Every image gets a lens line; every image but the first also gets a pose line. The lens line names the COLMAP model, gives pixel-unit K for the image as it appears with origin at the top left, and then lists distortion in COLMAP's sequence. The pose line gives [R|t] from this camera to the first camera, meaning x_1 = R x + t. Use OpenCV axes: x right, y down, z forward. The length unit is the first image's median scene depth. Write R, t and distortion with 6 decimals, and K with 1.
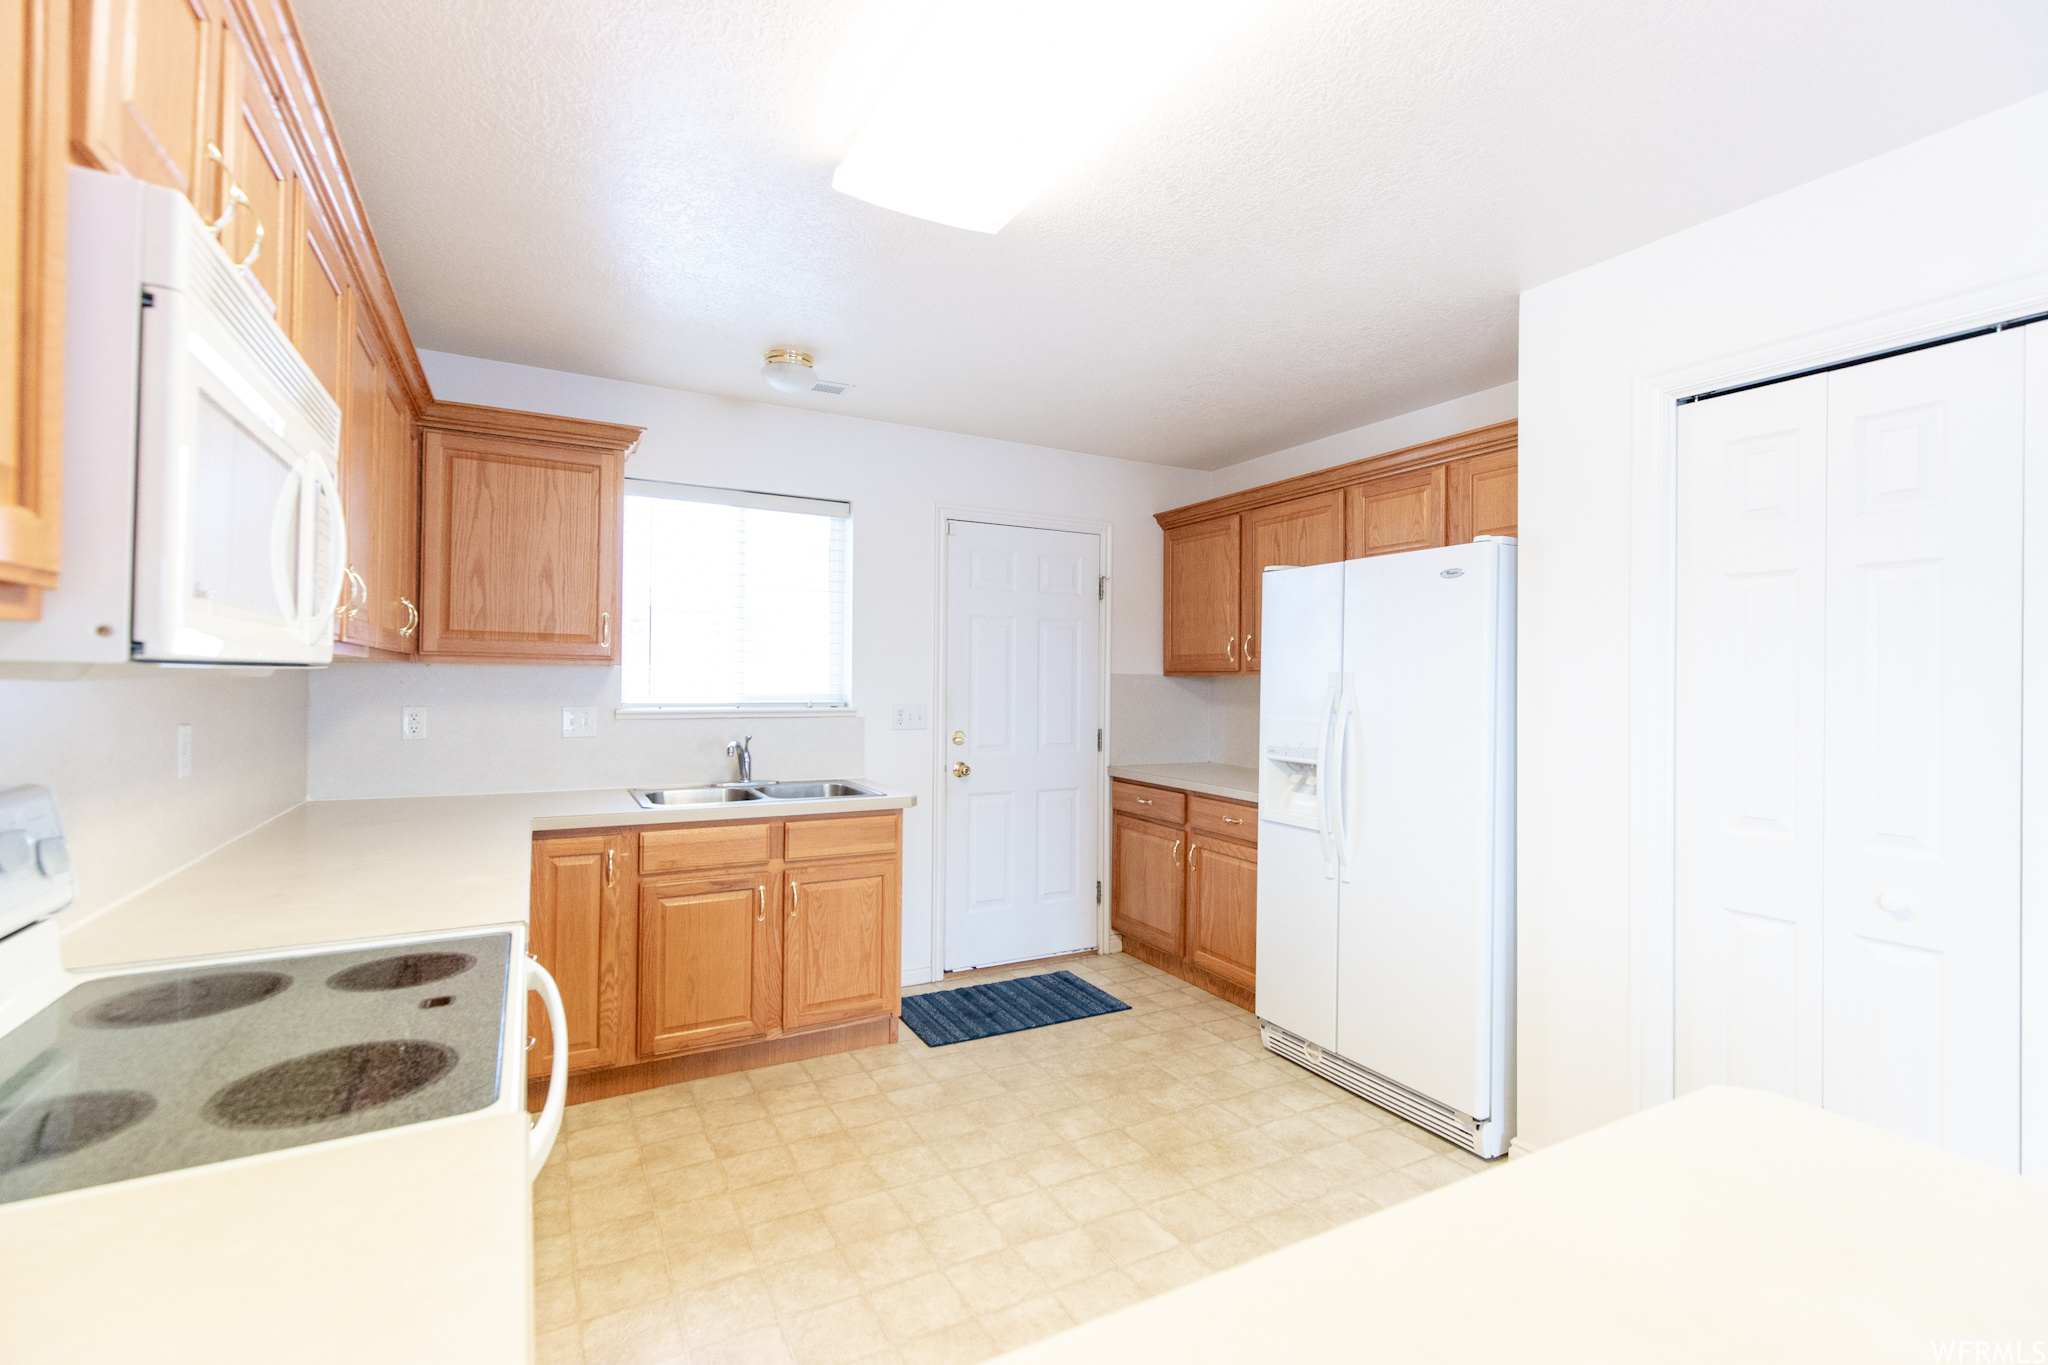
lens RADIAL K [[915.1, 0, 1060.9], [0, 915.1, 680.7], [0, 0, 1]] dist [0.003063, 0.000106]
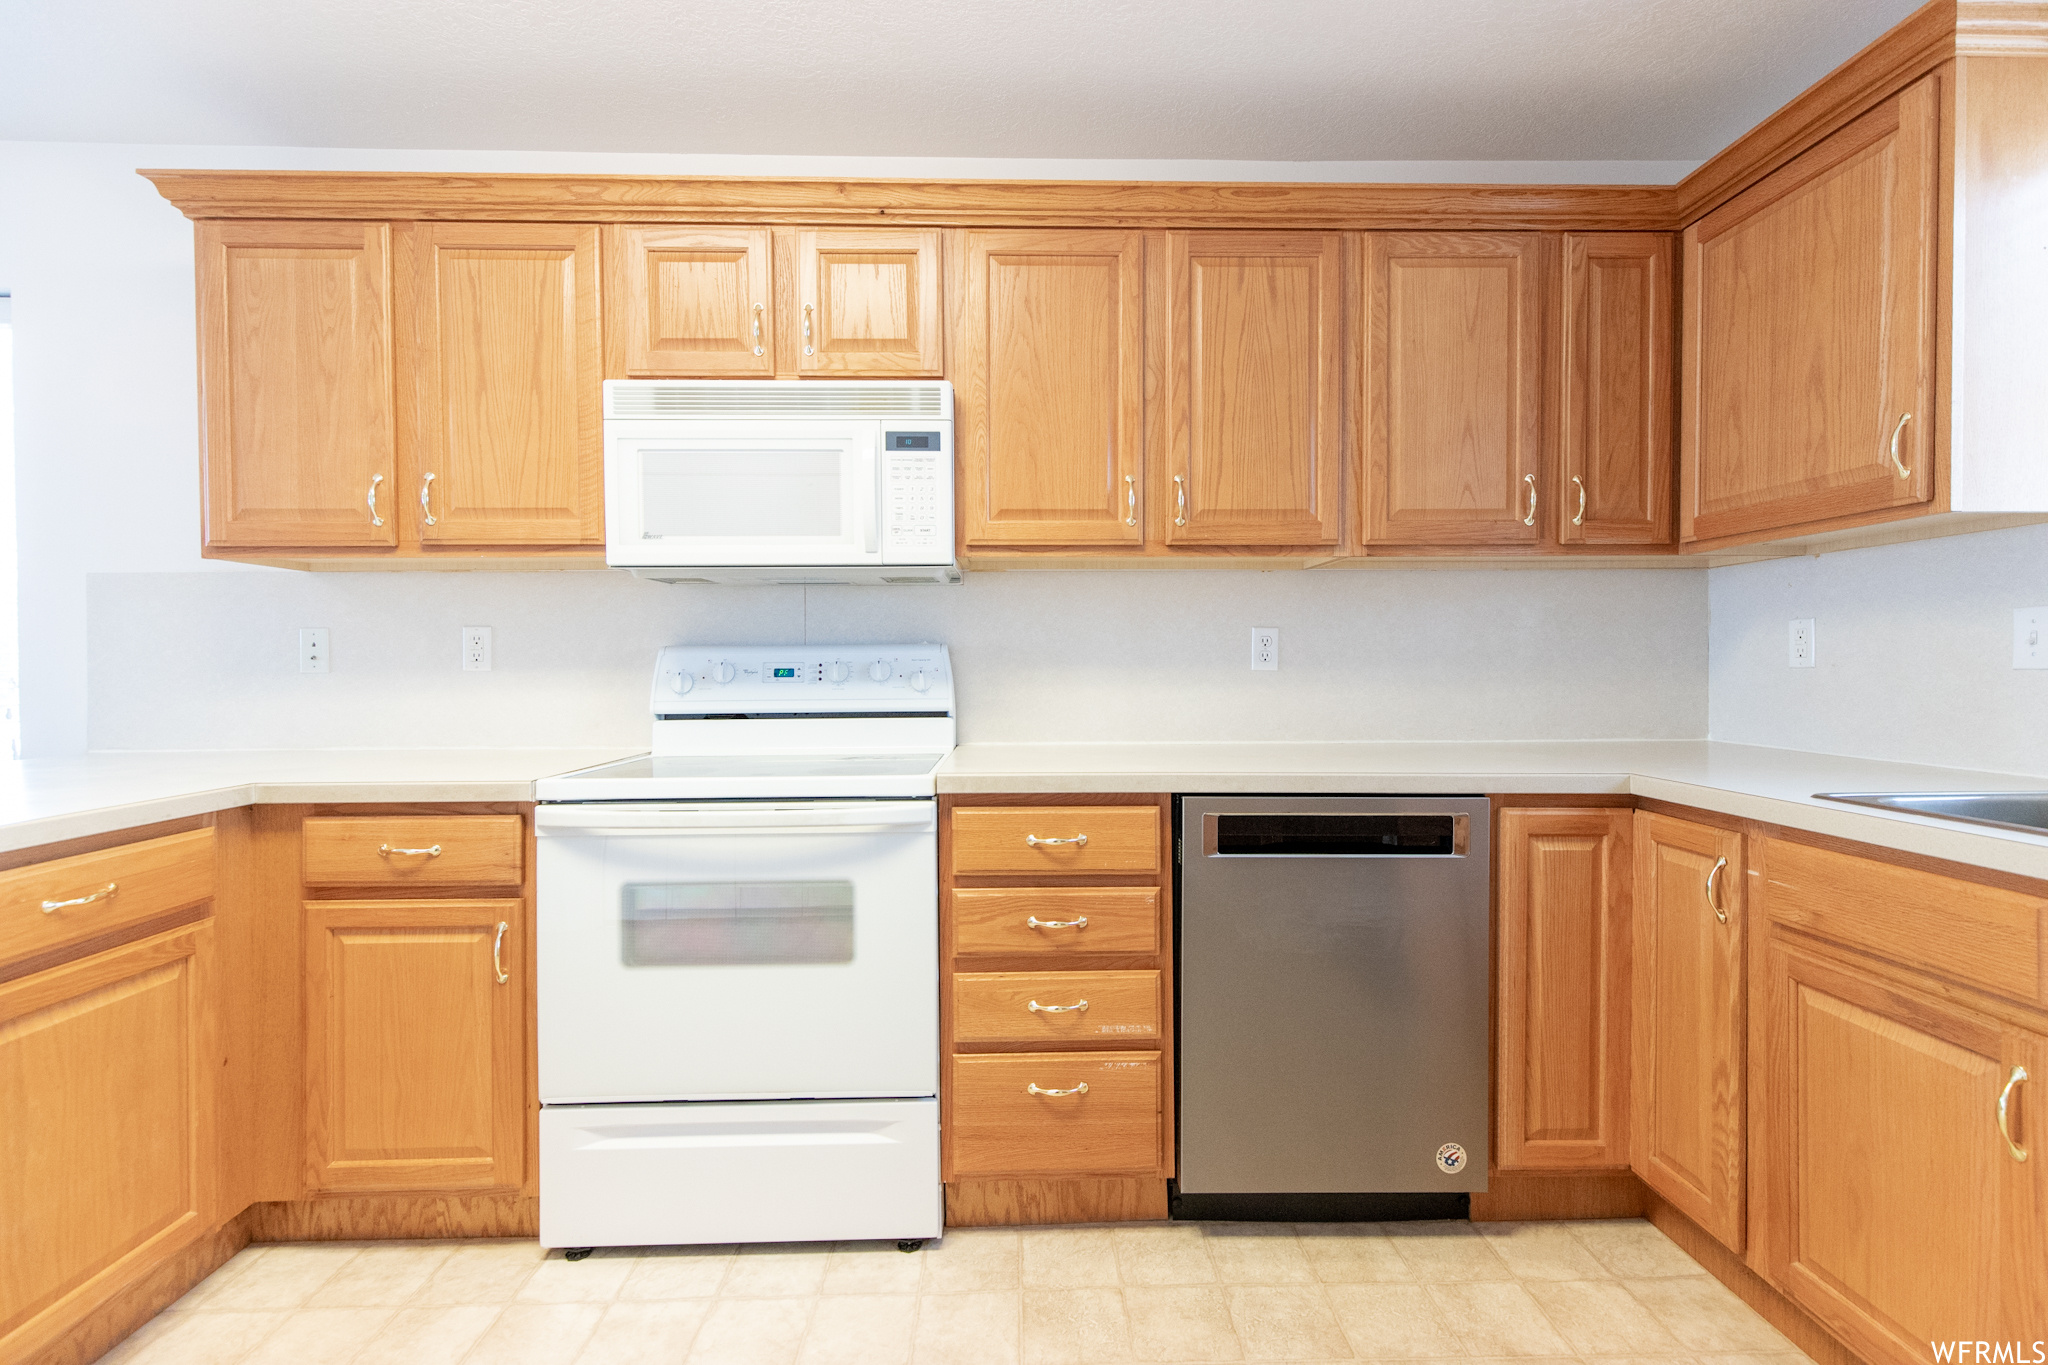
lens RADIAL K [[923.5, 0, 1035.2], [0, 923.5, 673.8], [0, 0, 1]] dist [0.008919, -0.000452]
pose [[-0.452020, -0.001150, -0.892007, 0.171441], [0.000736, 0.999998, -0.001662, 0.068727], [0.892008, -0.001408, -0.452018, 0.796794]]
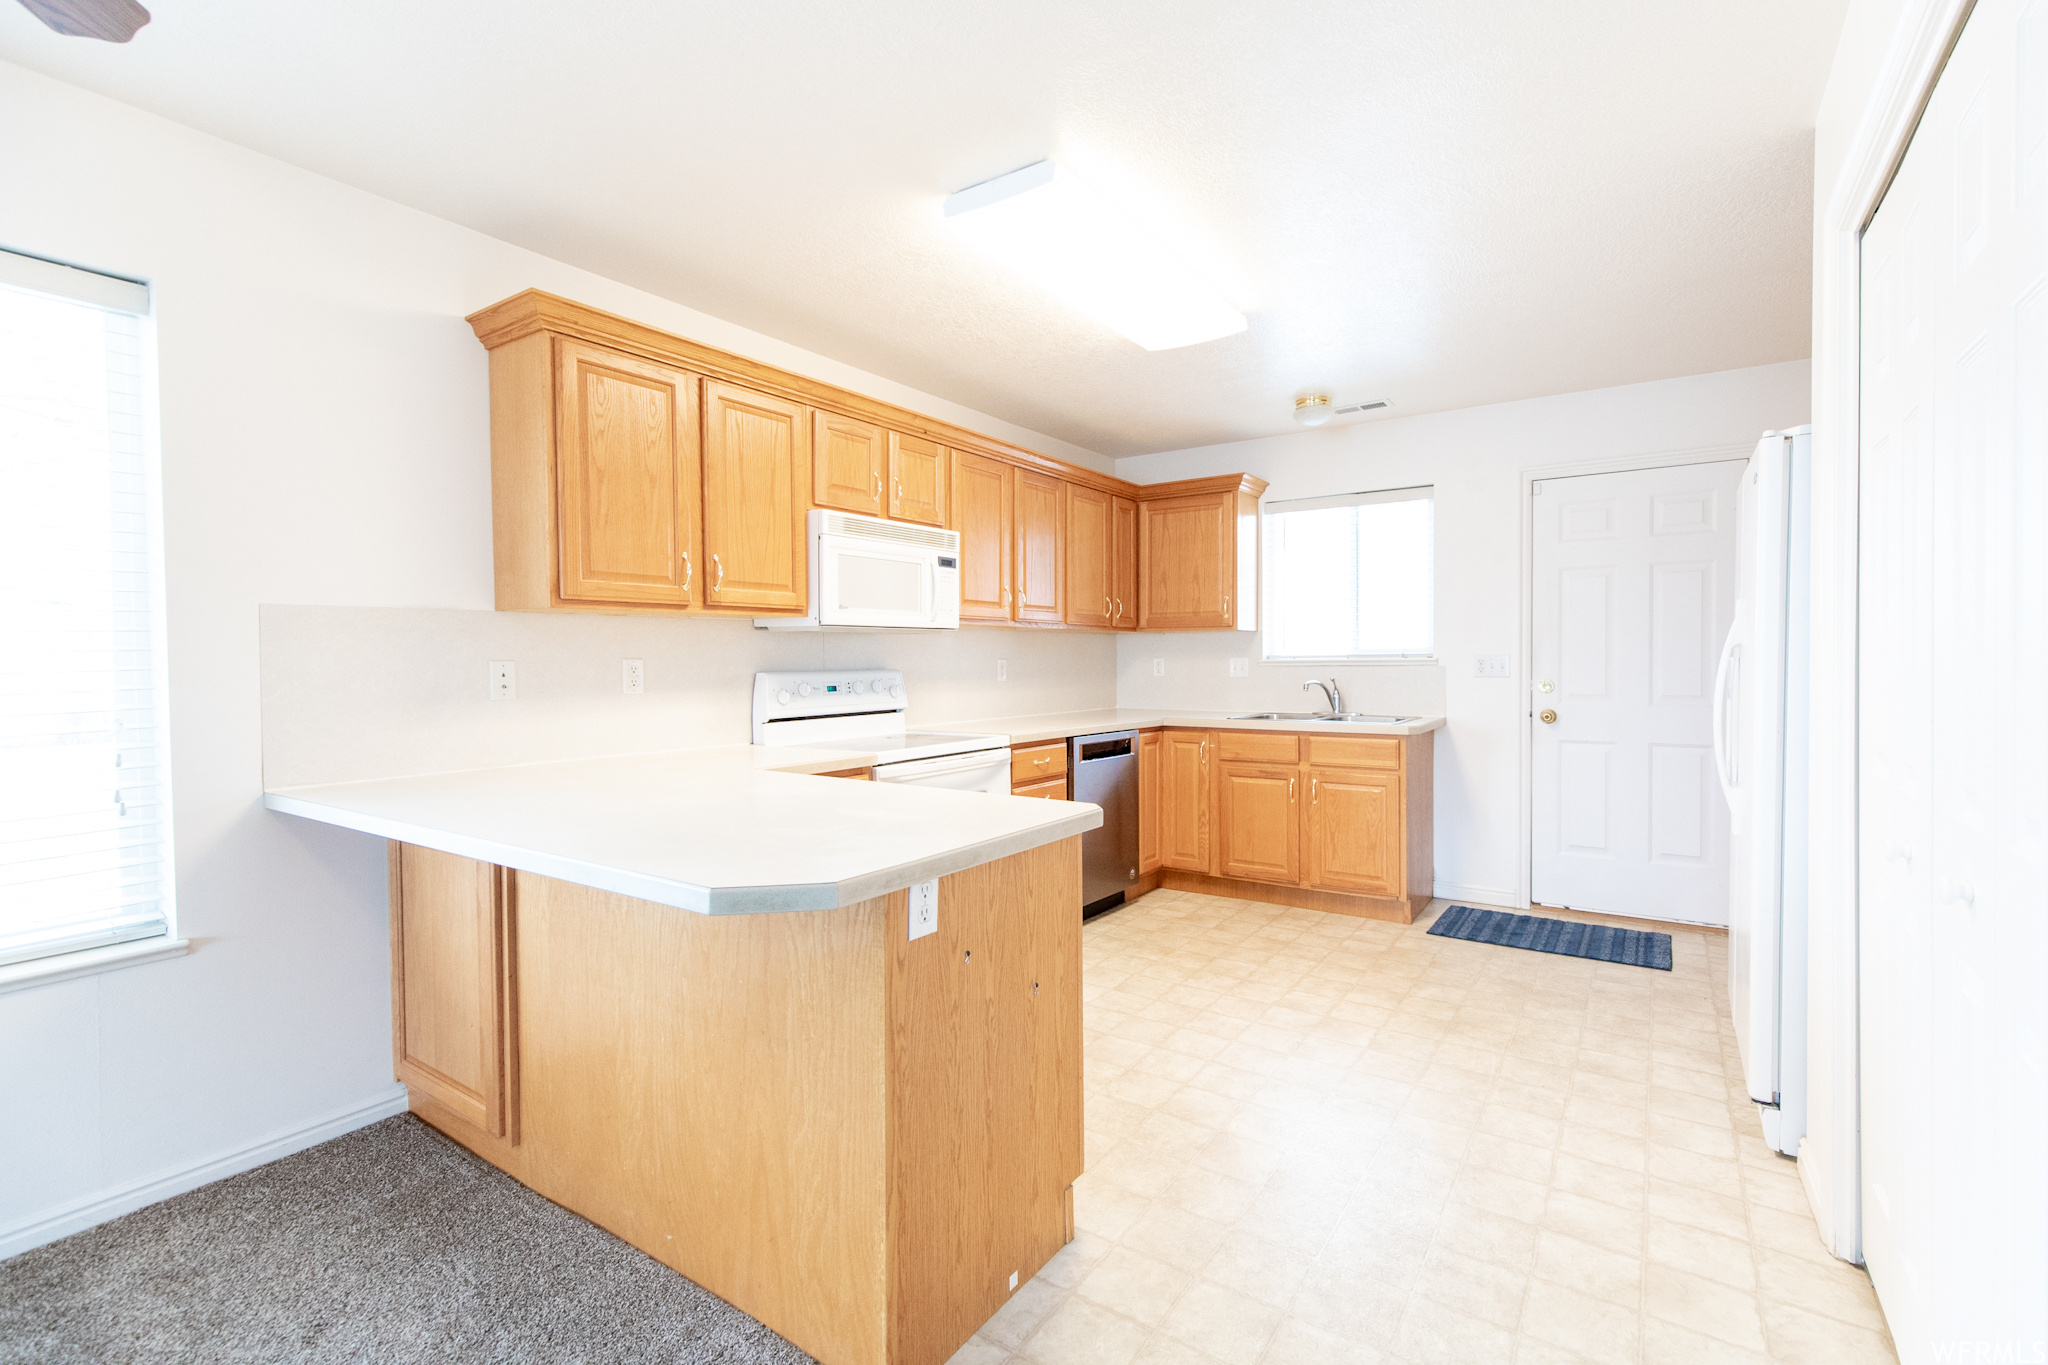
lens RADIAL K [[912.2, 0, 1035.8], [0, 912.2, 679.0], [0, 0, 1]] dist [0.000050, -0.000122]
pose [[0.455268, 0.004706, -0.890342, 0.741176], [0.014007, 0.999824, 0.012447, 0.043507], [0.890244, -0.018138, 0.455122, -0.005939]]
